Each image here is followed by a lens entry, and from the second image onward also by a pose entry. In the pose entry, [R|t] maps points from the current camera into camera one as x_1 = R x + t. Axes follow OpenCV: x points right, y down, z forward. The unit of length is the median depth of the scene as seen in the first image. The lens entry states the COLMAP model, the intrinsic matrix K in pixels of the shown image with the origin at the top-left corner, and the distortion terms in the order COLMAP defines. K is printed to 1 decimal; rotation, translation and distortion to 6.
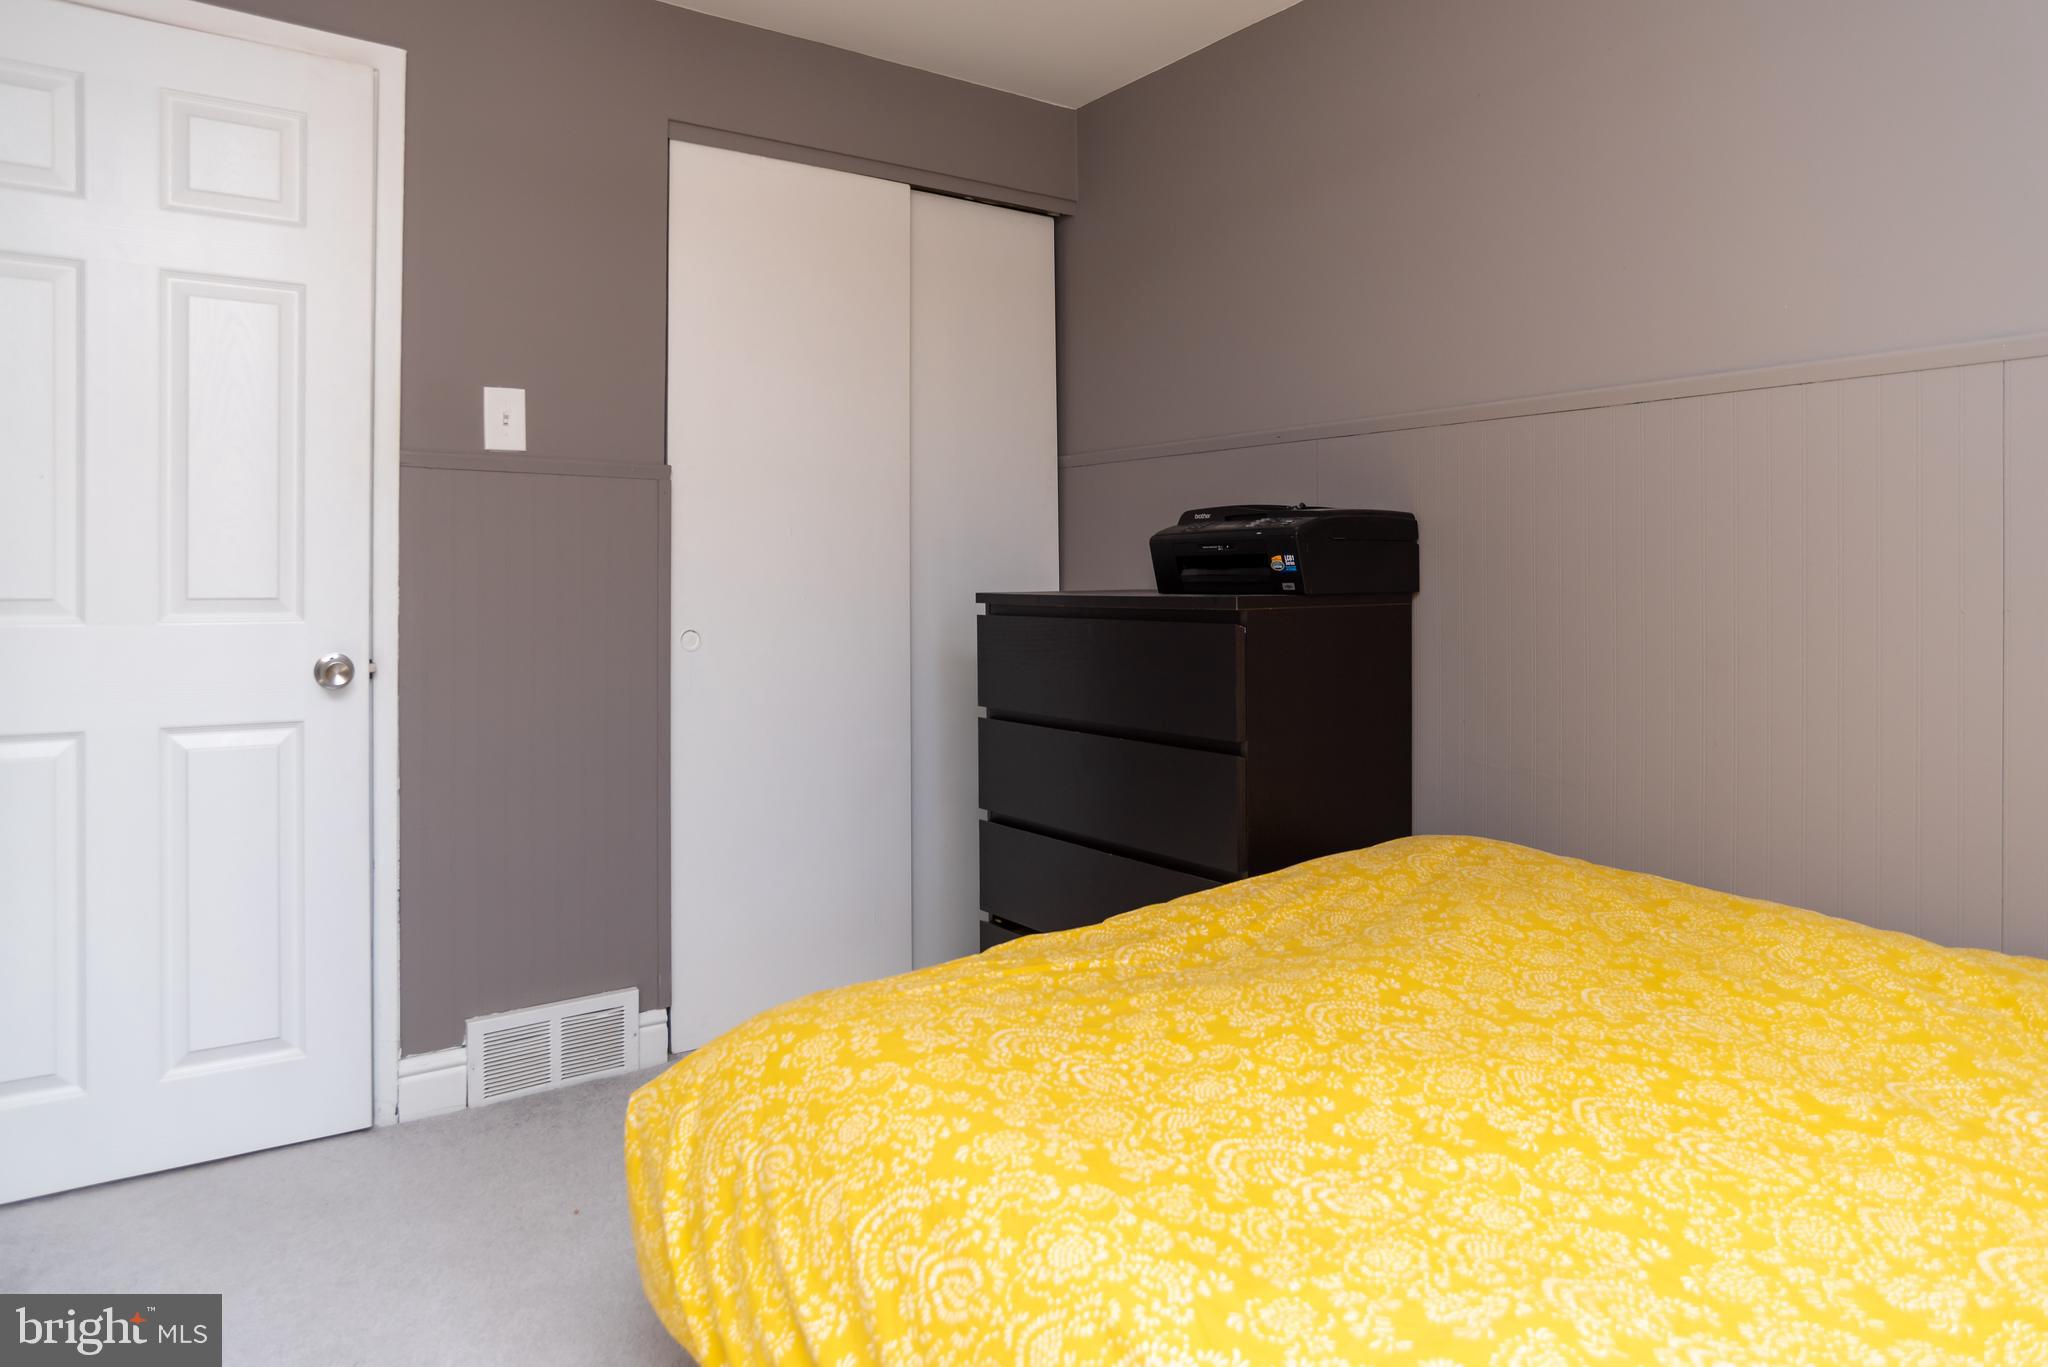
lens RADIAL K [[1323.4, 0, 1011.3], [0, 1323.4, 679.0], [0, 0, 1]] dist [0.000207, 0.000029]
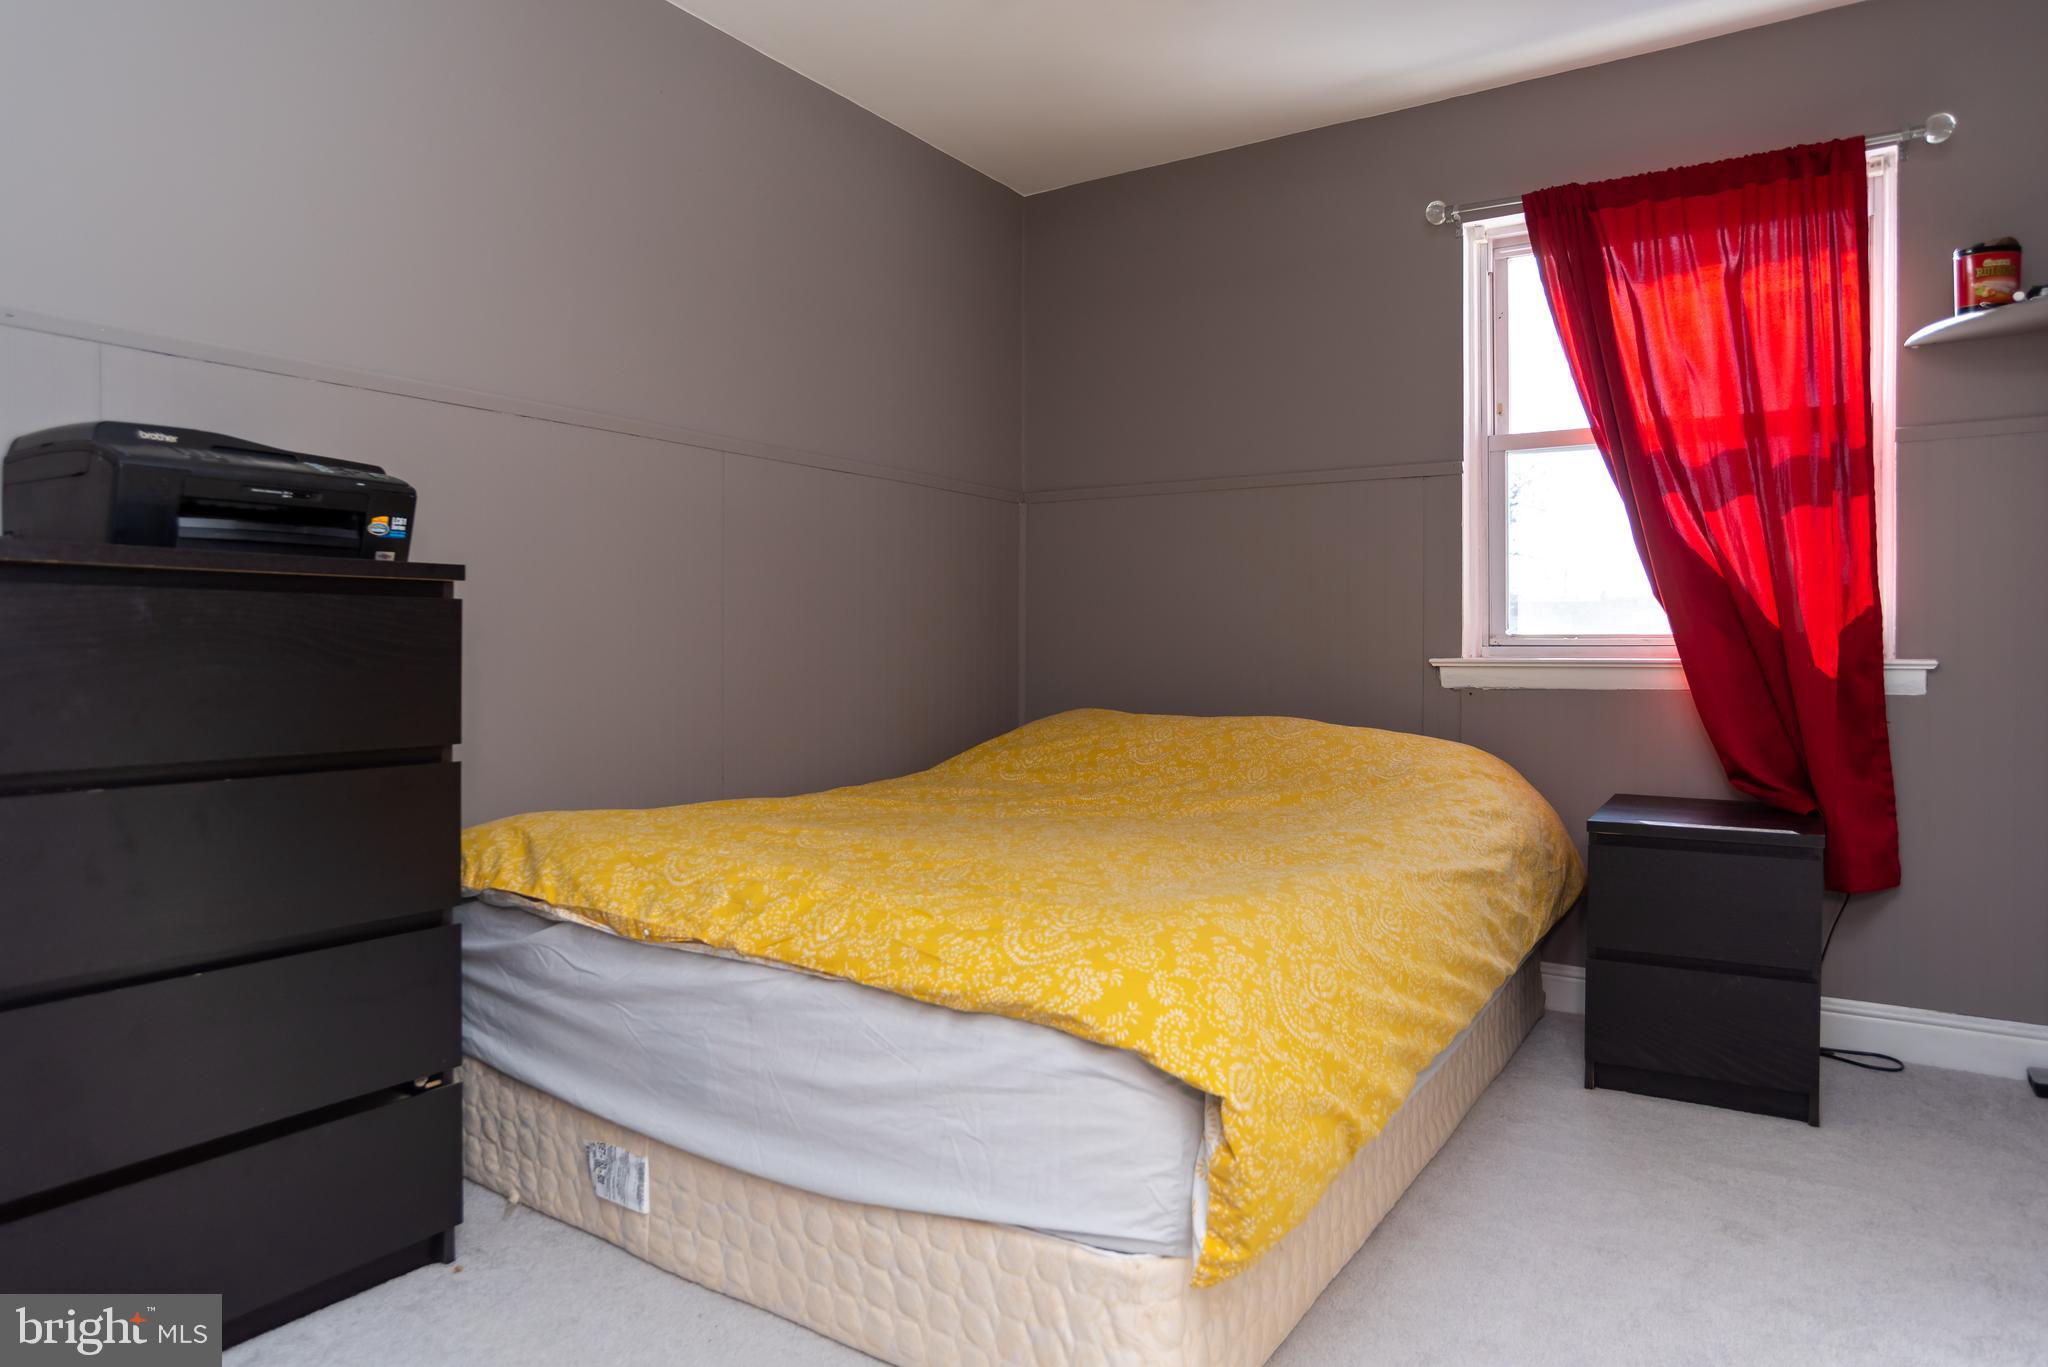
lens RADIAL K [[1323.4, 0, 1011.3], [0, 1323.4, 679.0], [0, 0, 1]] dist [0.000207, 0.000029]
pose [[-0.397250, -0.025781, 0.917348, -0.822205], [0.066031, 0.996211, 0.056592, -0.017978], [-0.915332, 0.083055, -0.394042, 1.160944]]
